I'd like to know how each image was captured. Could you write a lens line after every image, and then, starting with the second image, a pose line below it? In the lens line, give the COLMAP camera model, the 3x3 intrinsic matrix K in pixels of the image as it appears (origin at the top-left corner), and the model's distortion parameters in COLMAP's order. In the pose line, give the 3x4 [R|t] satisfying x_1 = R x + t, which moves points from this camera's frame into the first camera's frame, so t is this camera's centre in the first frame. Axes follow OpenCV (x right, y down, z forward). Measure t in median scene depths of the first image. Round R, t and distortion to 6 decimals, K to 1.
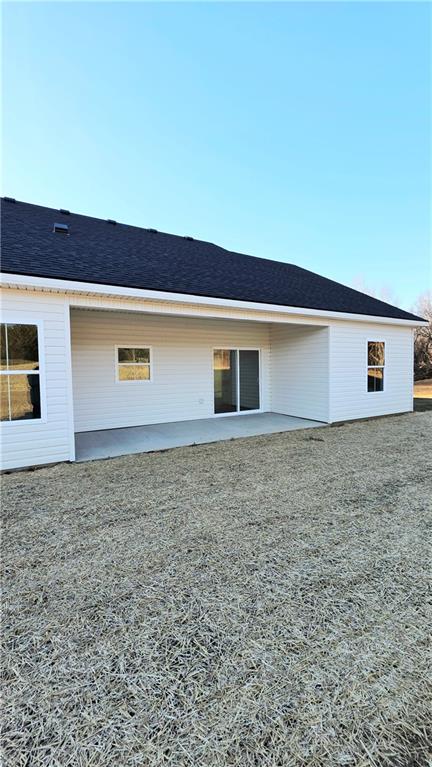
lens RADIAL K [[303.1, 0, 219.9], [0, 303.1, 383.0], [0, 0, 1]] dist [0.000055, -0.000019]
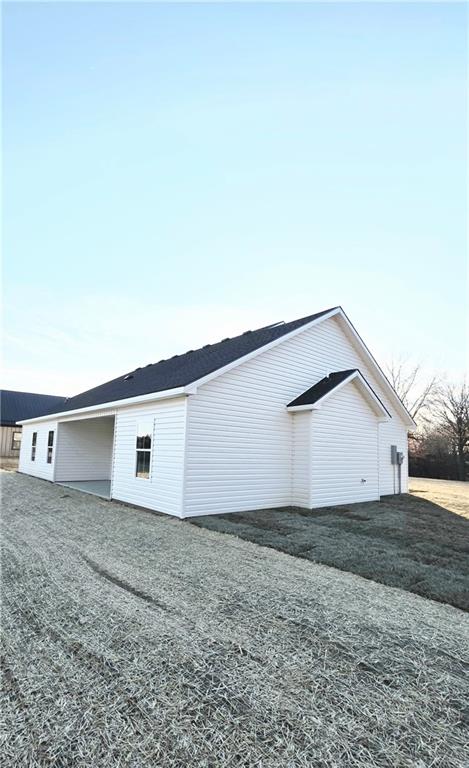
lens RADIAL K [[367.5, 0, 234.5], [0, 367.5, 384.0], [0, 0, 1]] dist [0.000031, -0.000003]
pose [[0.227378, -0.158999, -0.960739, 1.697800], [-0.076277, 0.980641, -0.180345, -0.070528], [0.970815, 0.114289, 0.210848, 1.019292]]
